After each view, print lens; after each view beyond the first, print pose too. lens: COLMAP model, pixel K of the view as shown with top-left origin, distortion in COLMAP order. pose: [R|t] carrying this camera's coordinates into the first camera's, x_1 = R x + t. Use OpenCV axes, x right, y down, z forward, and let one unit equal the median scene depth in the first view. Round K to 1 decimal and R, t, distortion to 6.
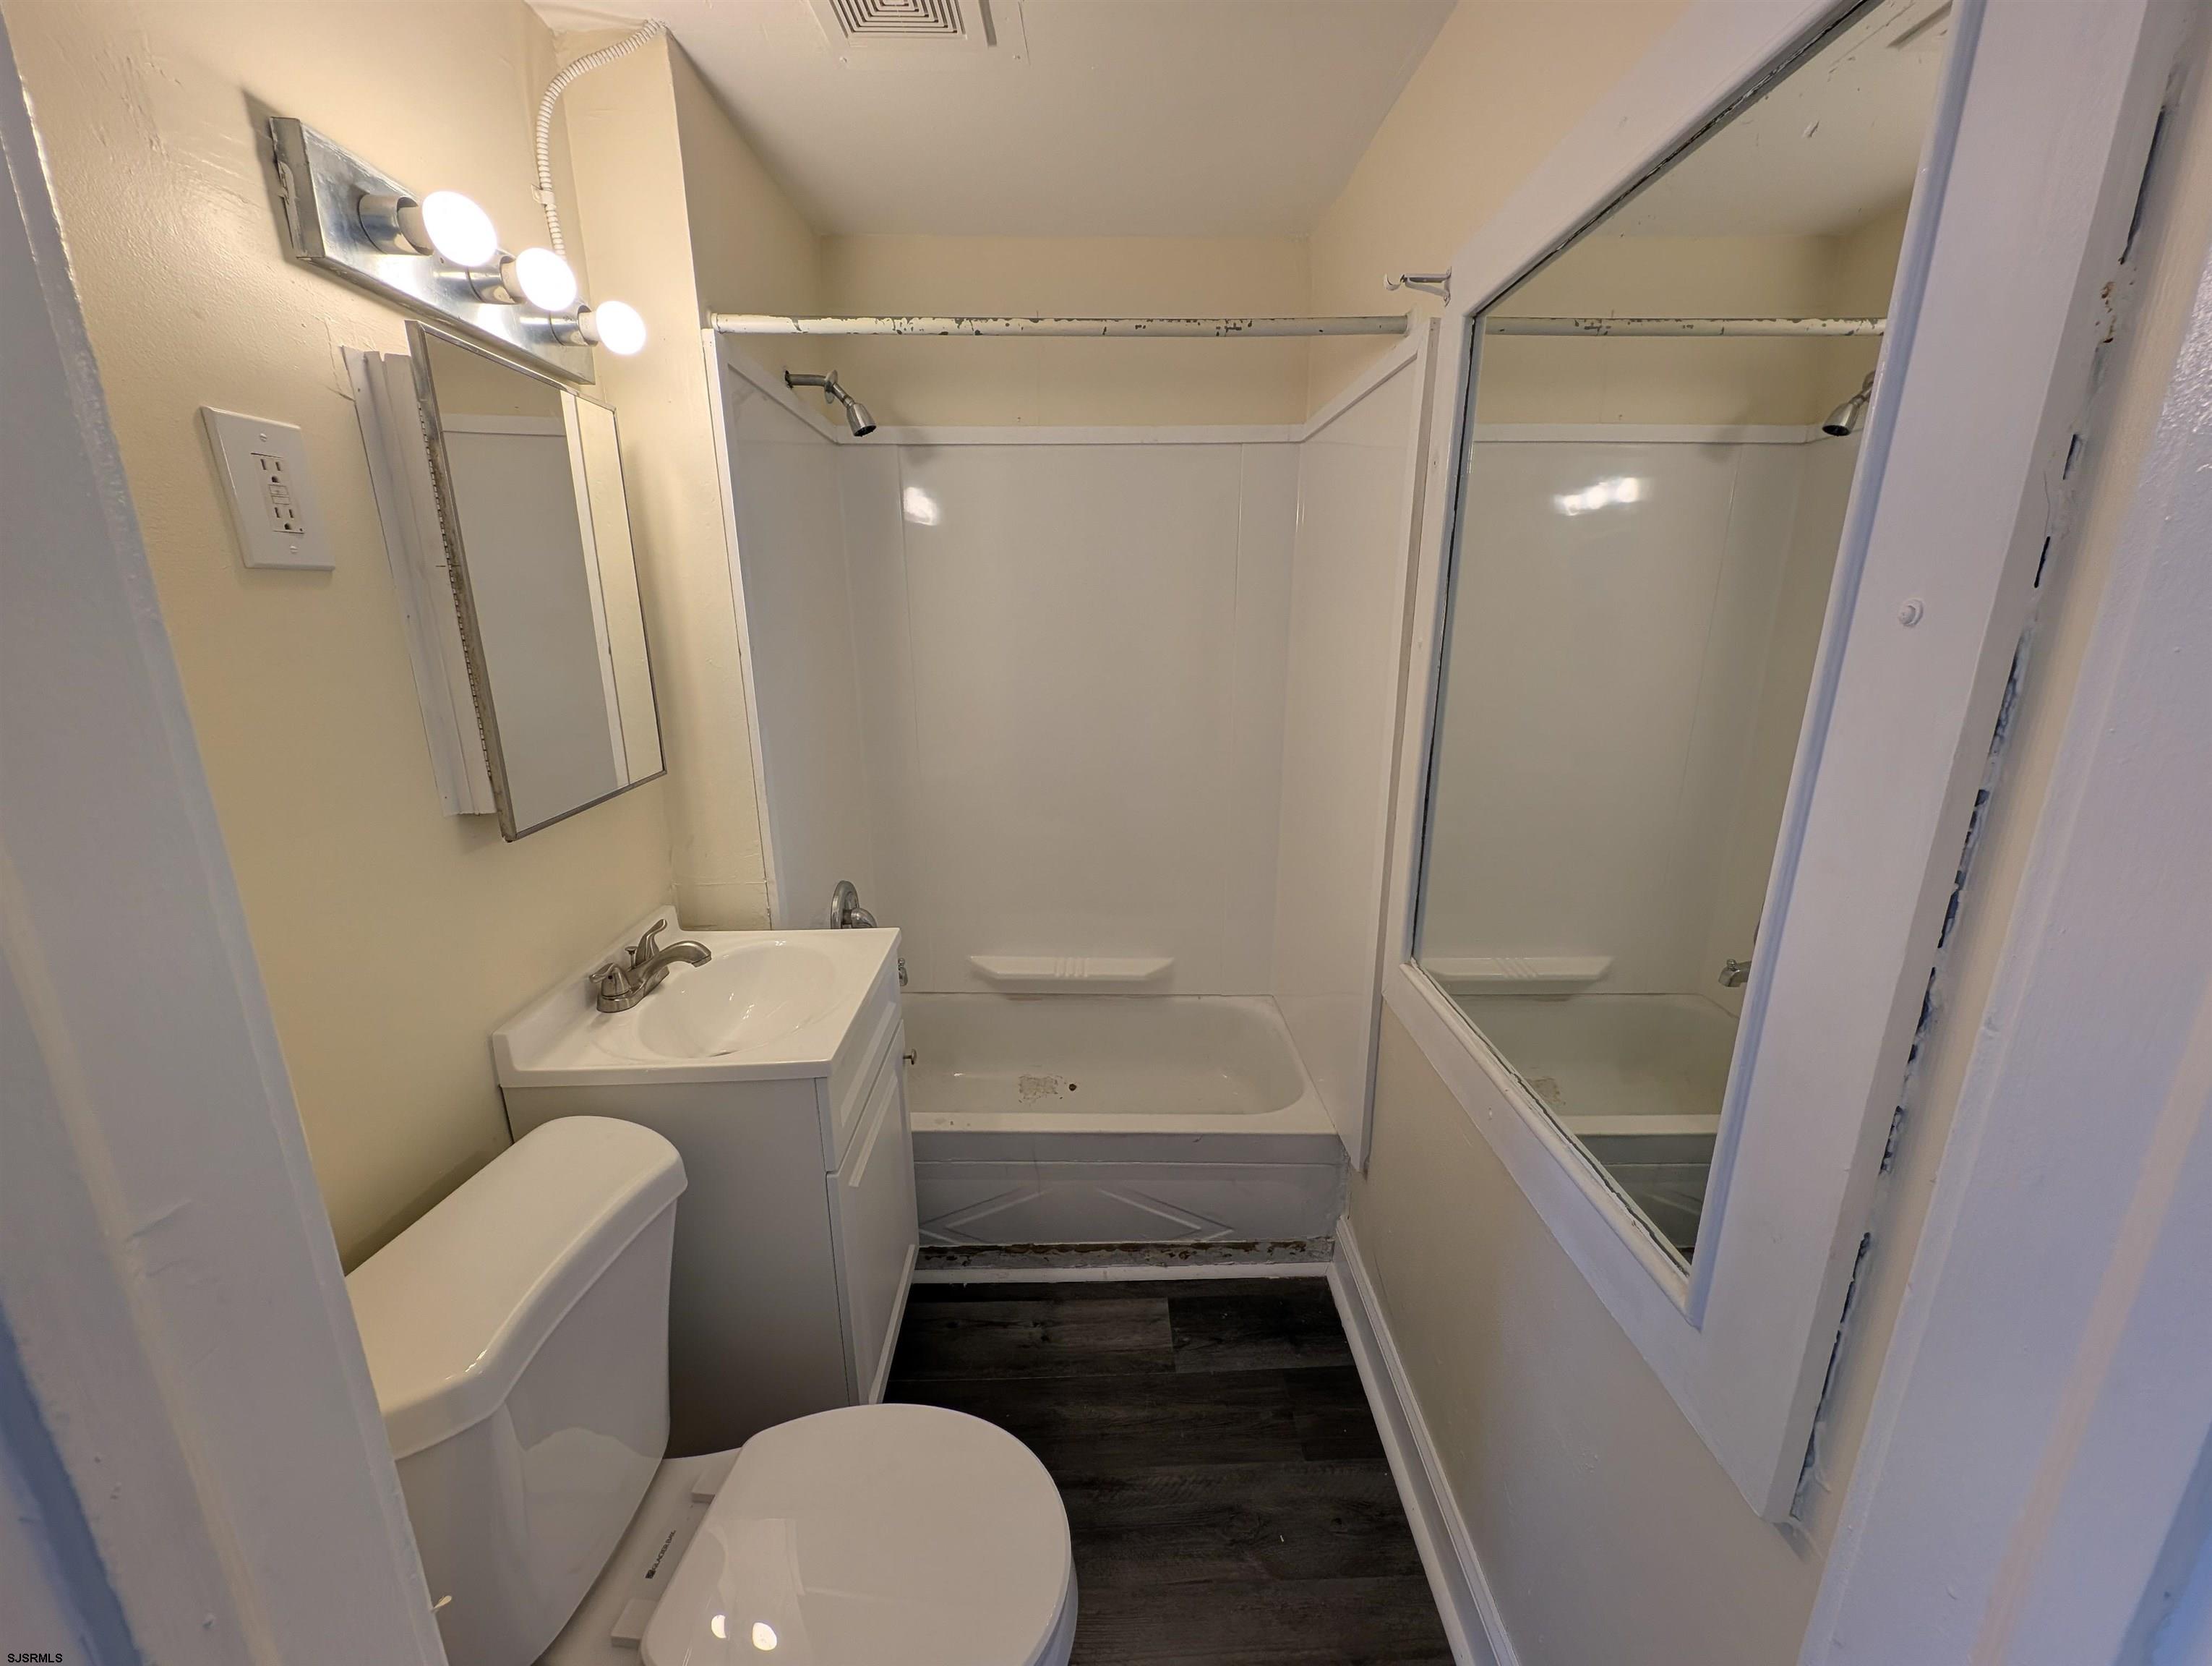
lens RADIAL K [[828.6, 0, 1109.5], [0, 828.6, 827.0], [0, 0, 1]] dist [0.005664, -0.003494]
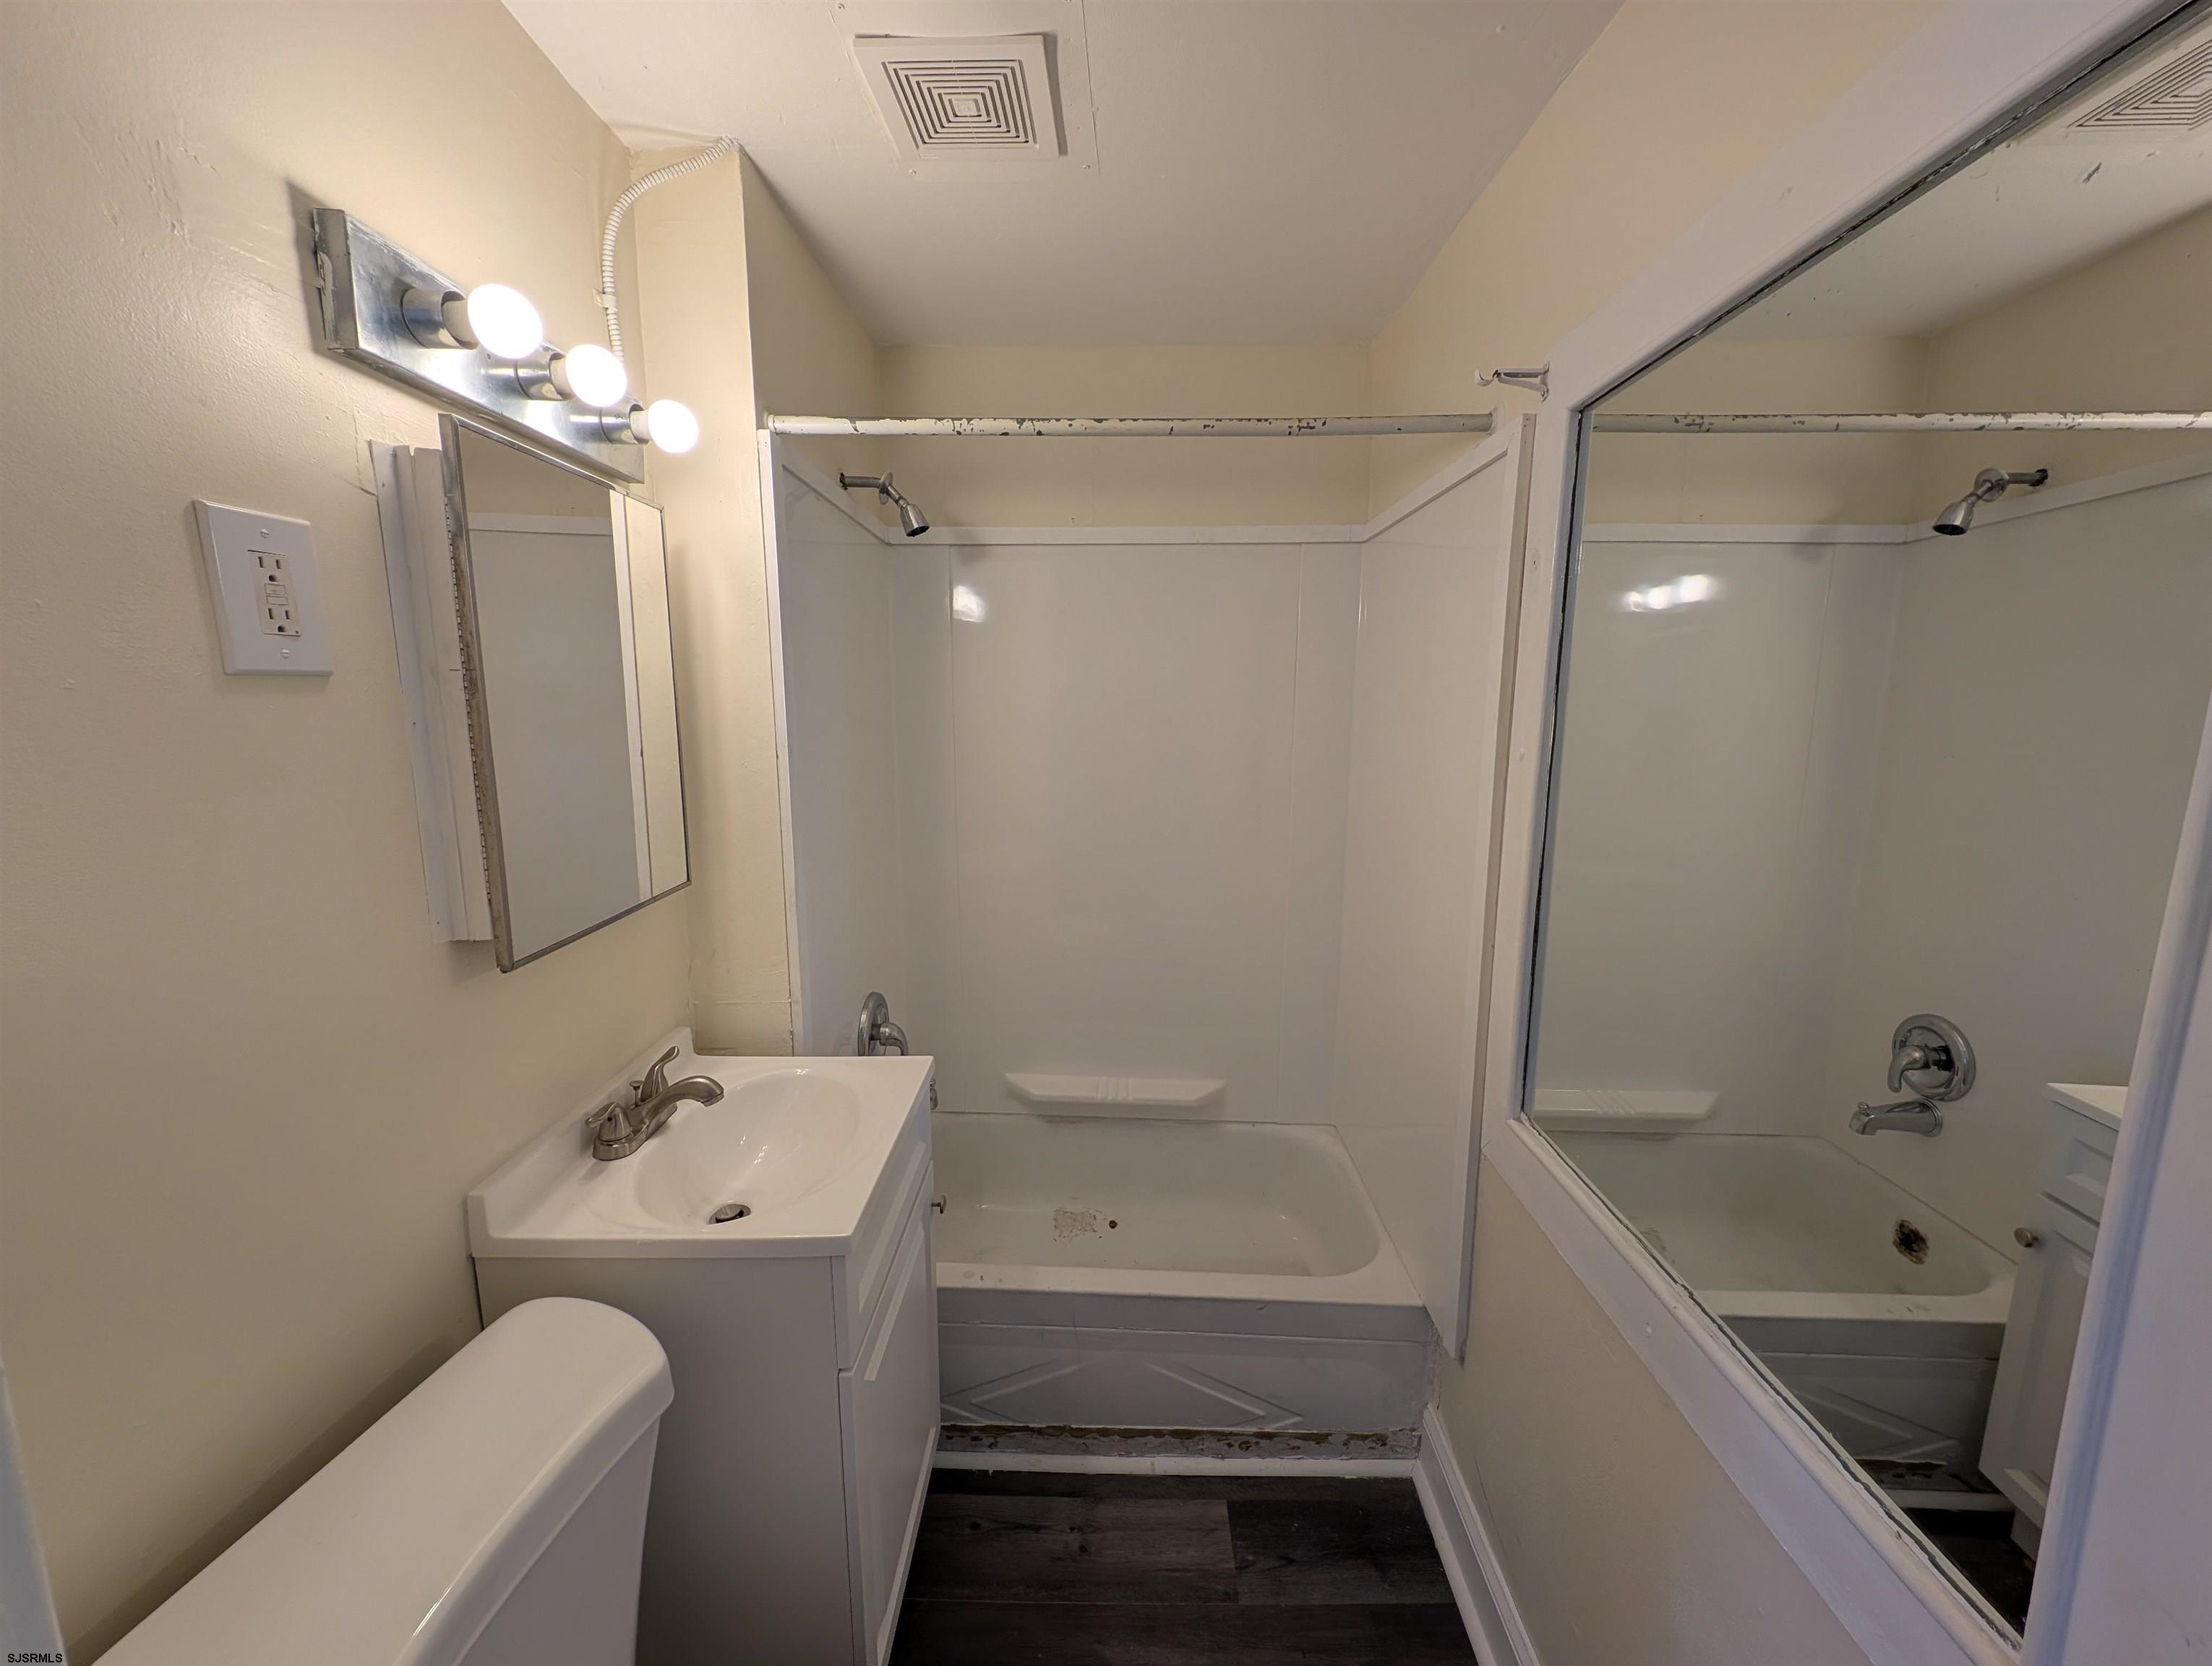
lens RADIAL K [[828.6, 0, 1111.1], [0, 828.6, 825.2], [0, 0, 1]] dist [0.005664, -0.003494]
pose [[0.999292, 0.012276, -0.035561, -0.036178], [-0.016018, 0.994138, -0.106922, -0.041072], [0.034040, 0.107416, 0.993631, 0.095939]]
